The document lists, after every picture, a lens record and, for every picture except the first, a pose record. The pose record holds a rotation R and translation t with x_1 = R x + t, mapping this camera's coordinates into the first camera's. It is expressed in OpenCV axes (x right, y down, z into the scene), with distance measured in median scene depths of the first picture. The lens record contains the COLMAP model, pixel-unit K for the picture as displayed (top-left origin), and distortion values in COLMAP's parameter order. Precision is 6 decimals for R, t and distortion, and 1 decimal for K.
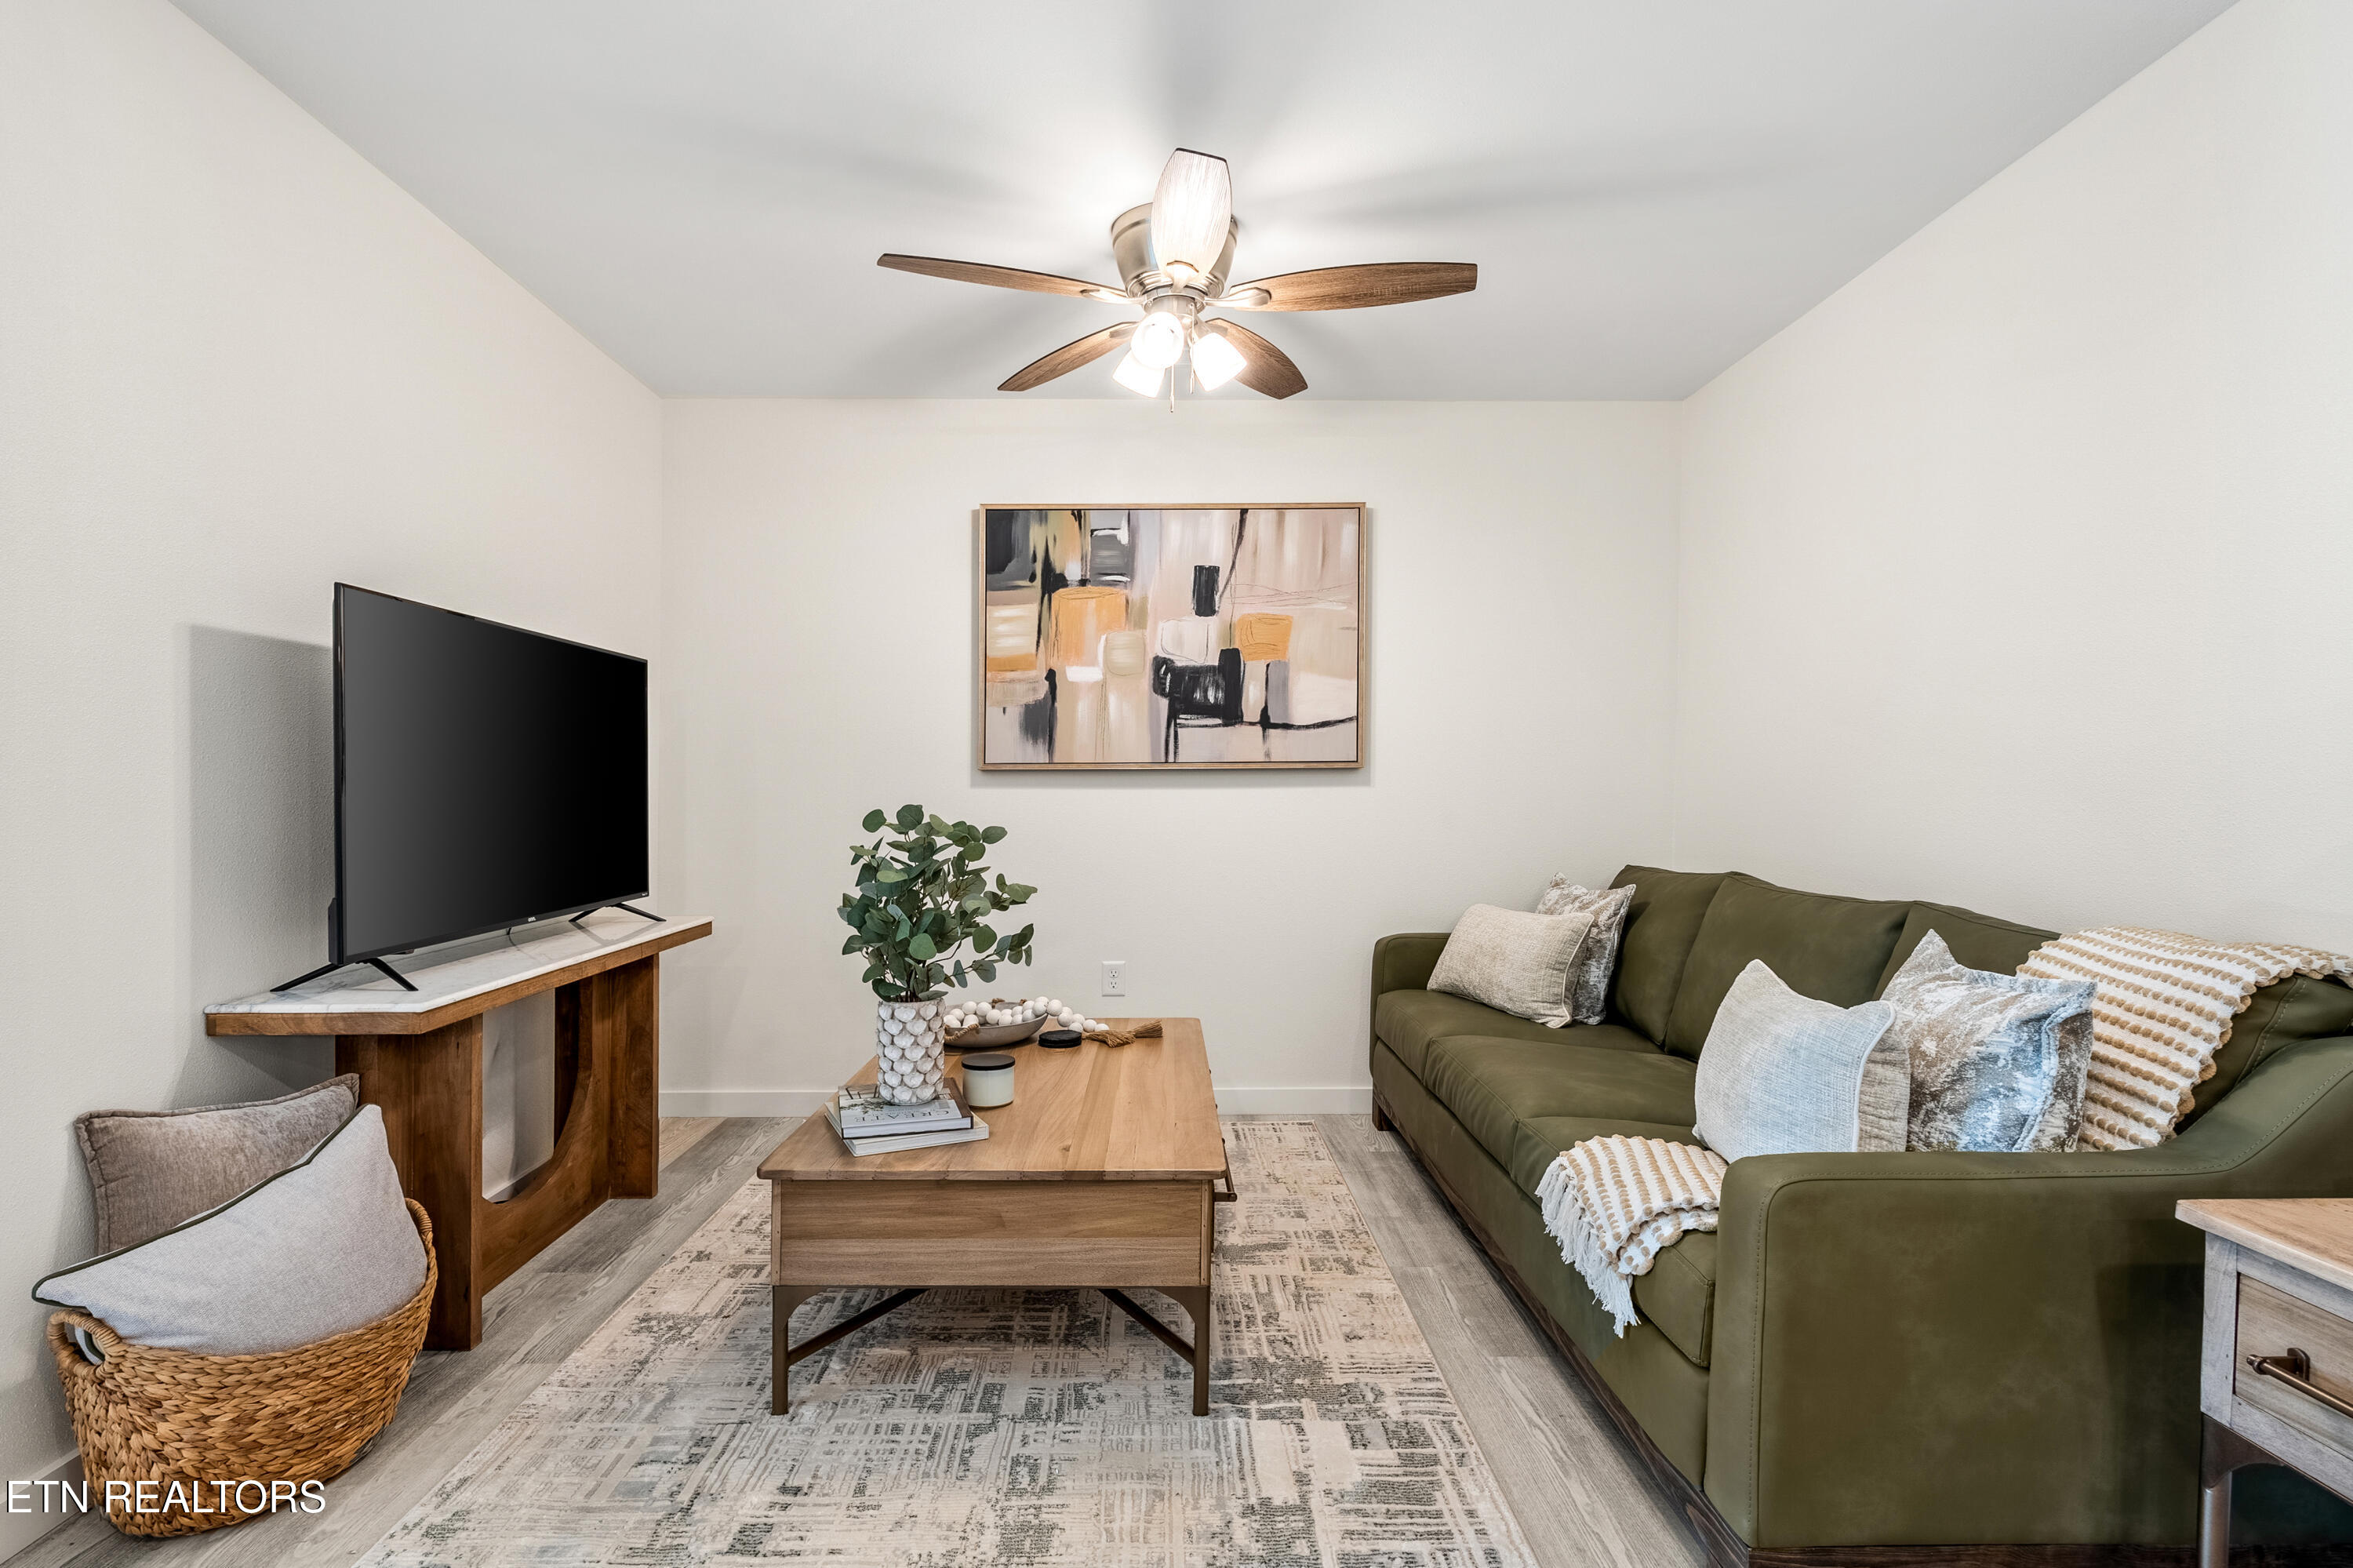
lens RADIAL K [[1071.4, 0, 1172.5], [0, 1071.4, 805.4], [0, 0, 1]] dist [0.007153, -0.003828]
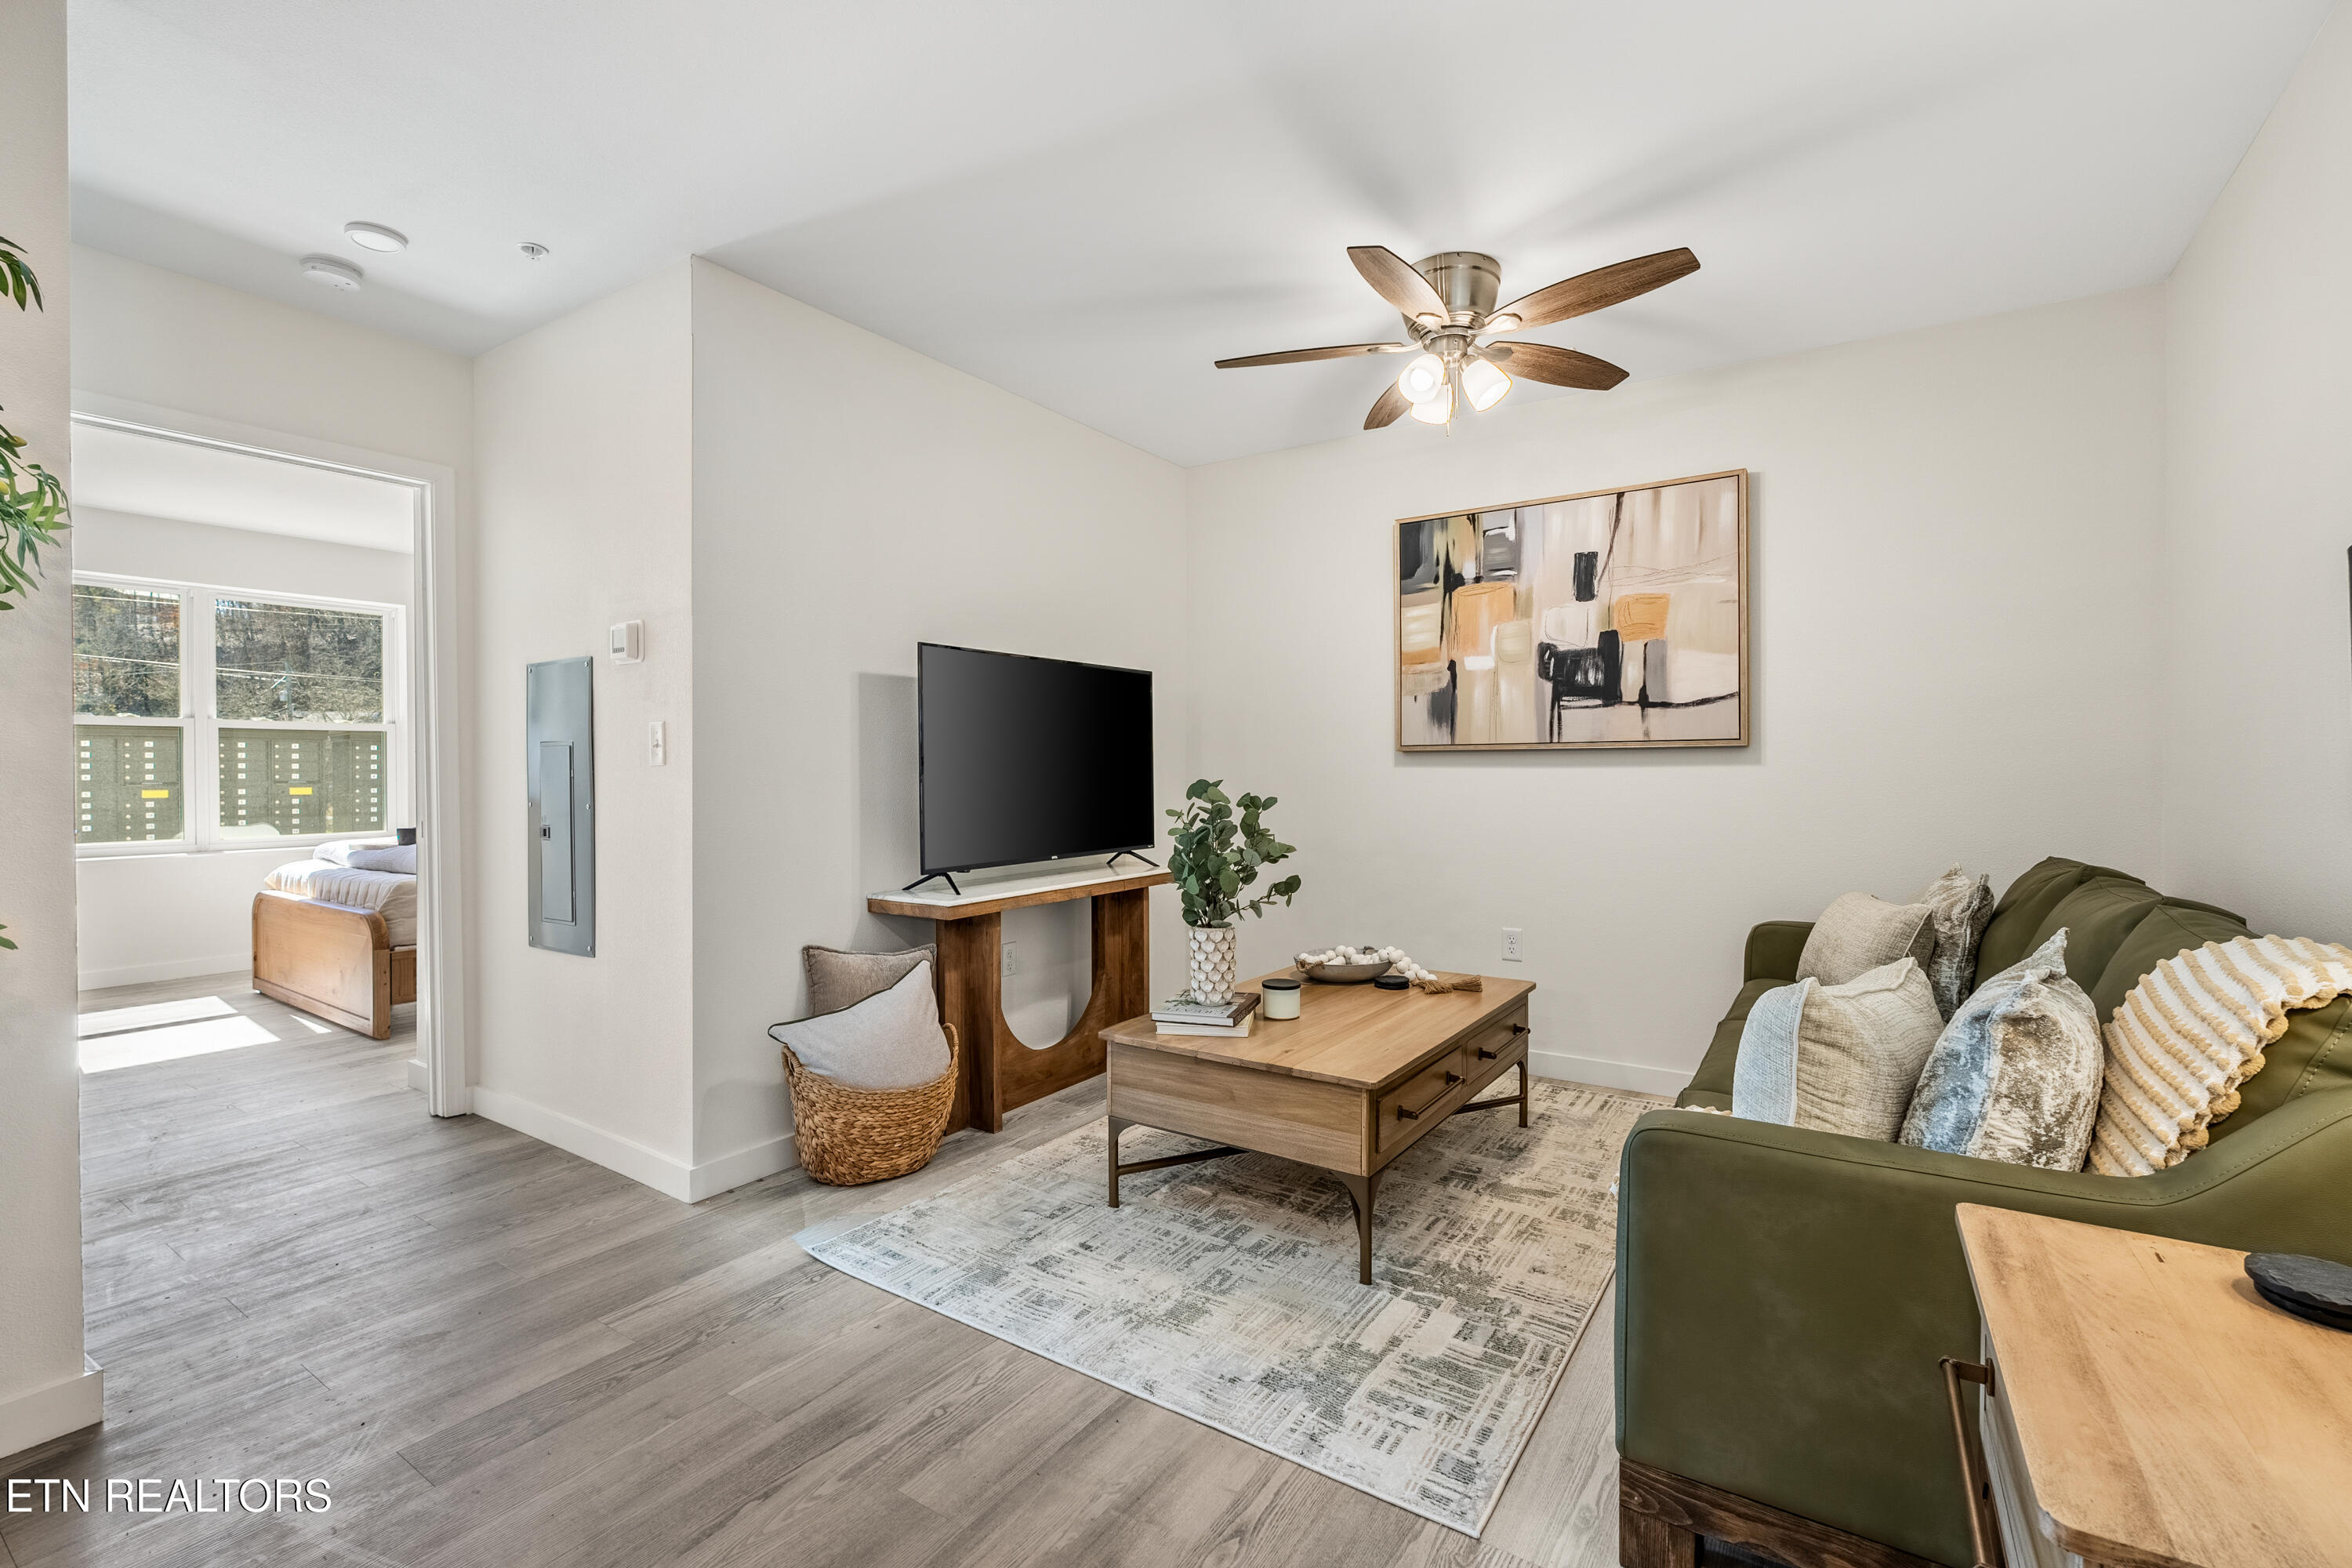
lens RADIAL K [[1026.5, 0, 1169.9], [0, 1026.5, 783.7], [0, 0, 1]] dist [-0.002773, 0.000379]
pose [[0.819274, 0.008743, -0.573335, 0.282928], [-0.009979, 0.999950, 0.000989, 0.003087], [0.573315, 0.004911, 0.819320, -0.042436]]
